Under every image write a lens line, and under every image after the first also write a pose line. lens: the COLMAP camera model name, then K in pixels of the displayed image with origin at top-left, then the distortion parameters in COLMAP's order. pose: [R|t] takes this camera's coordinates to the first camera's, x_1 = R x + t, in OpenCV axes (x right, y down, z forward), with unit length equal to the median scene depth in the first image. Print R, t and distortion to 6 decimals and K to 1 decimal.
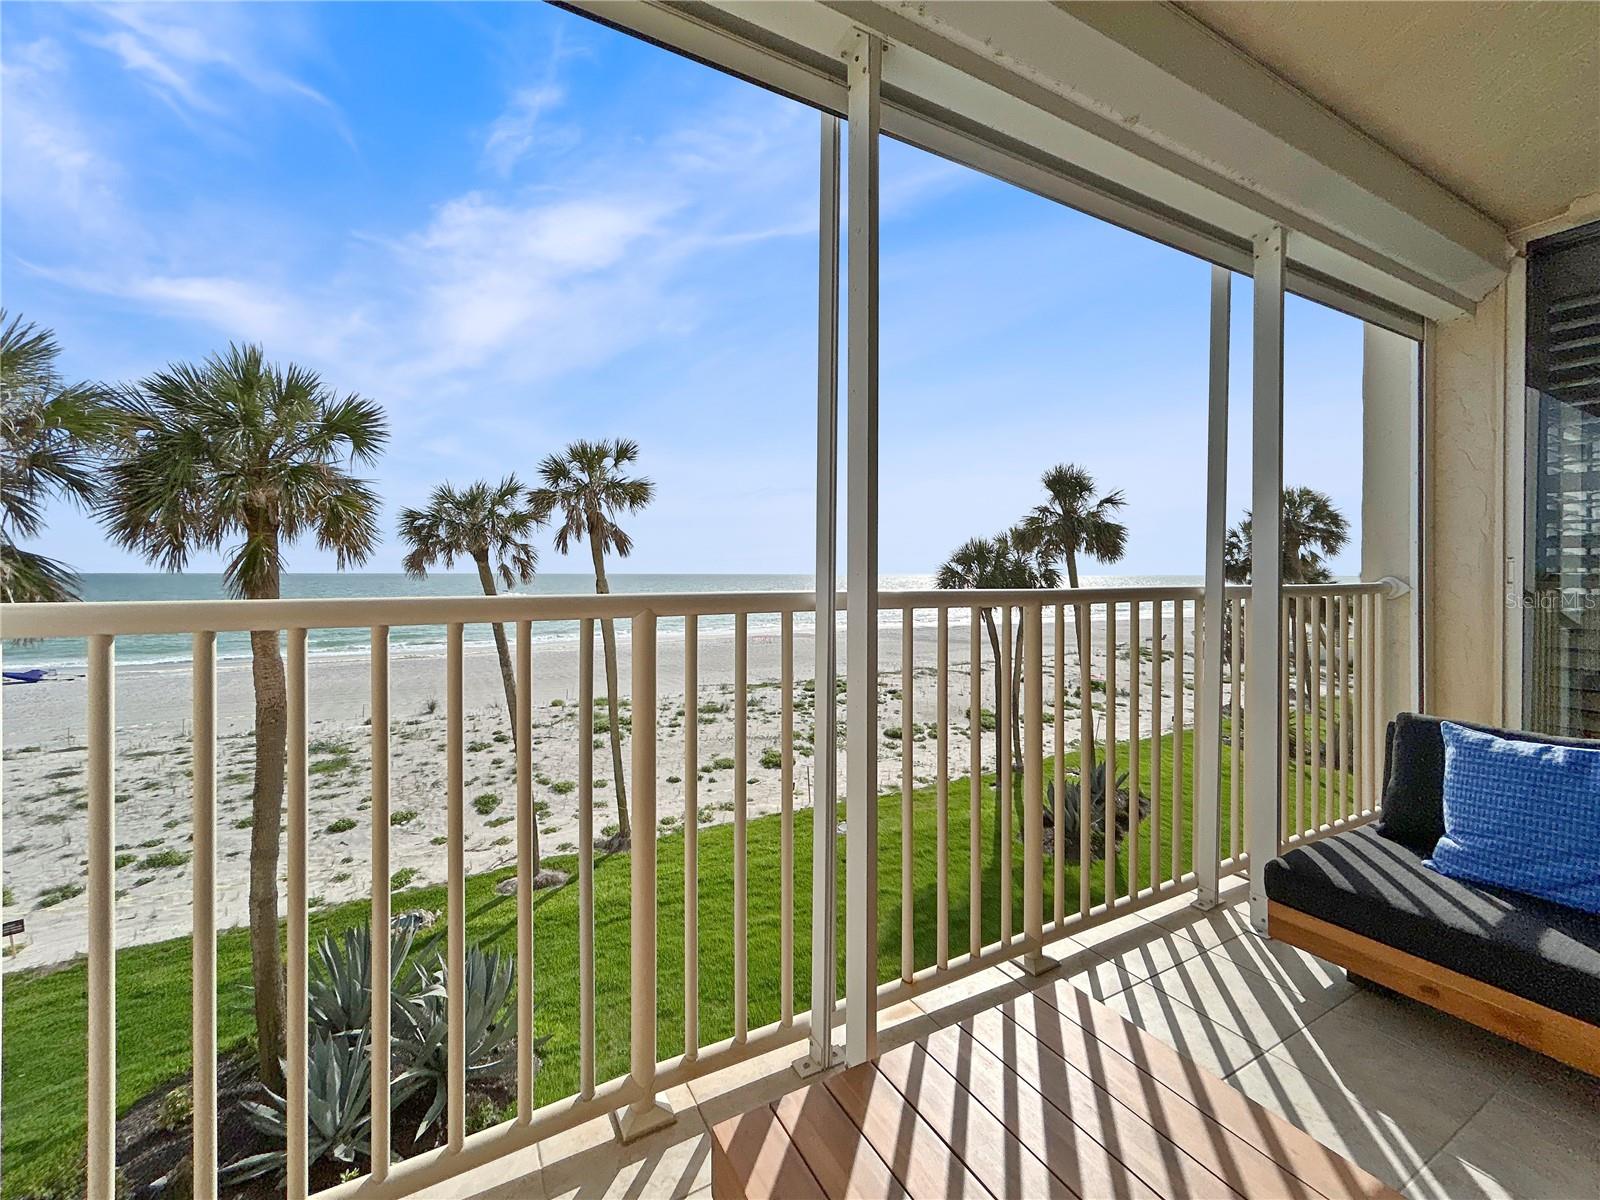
lens RADIAL K [[661.6, 0, 794.4], [0, 661.6, 574.4], [0, 0, 1]] dist [0.000241, 0.000116]
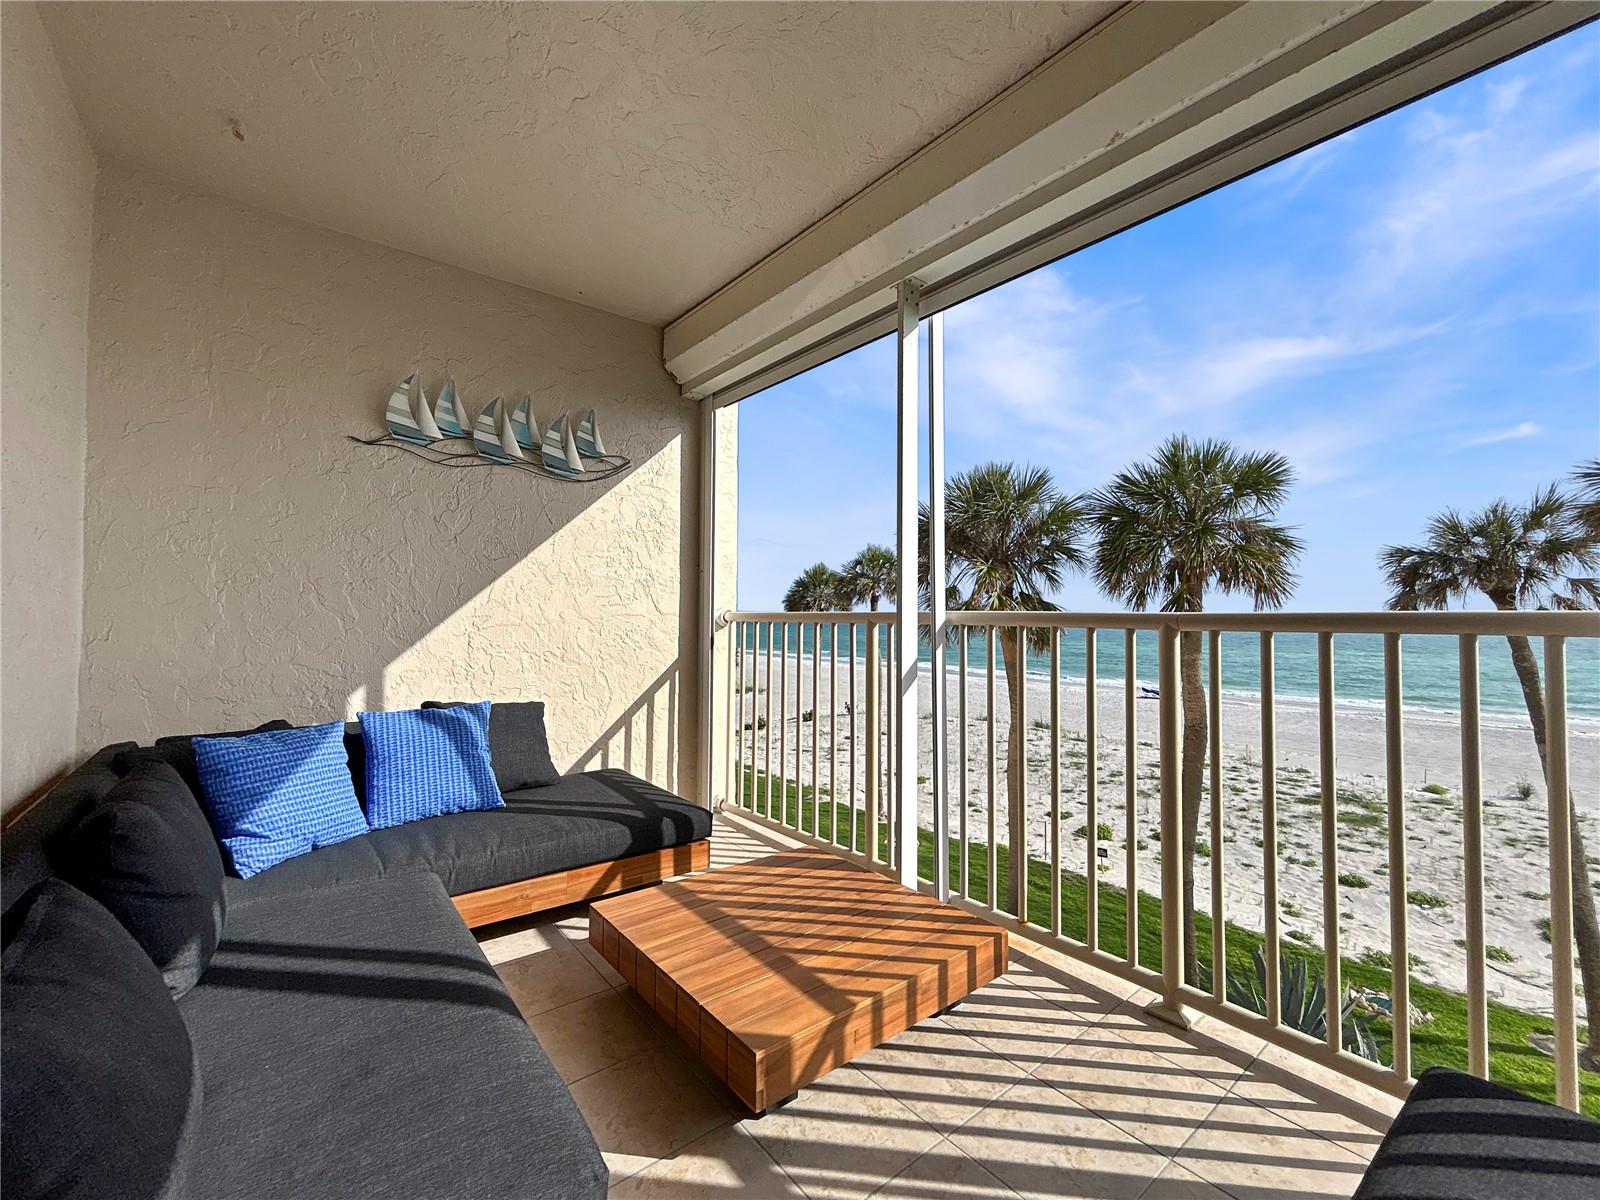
lens RADIAL K [[672.0, 0, 800.0], [0, 672.0, 600.0], [0, 0, 1]] dist [-0.001849, -0.000064]
pose [[0.167058, -0.025246, -0.985624, 0.171679], [-0.008289, 0.999601, -0.027009, 0.004652], [0.985912, 0.012682, 0.166782, 0.045101]]
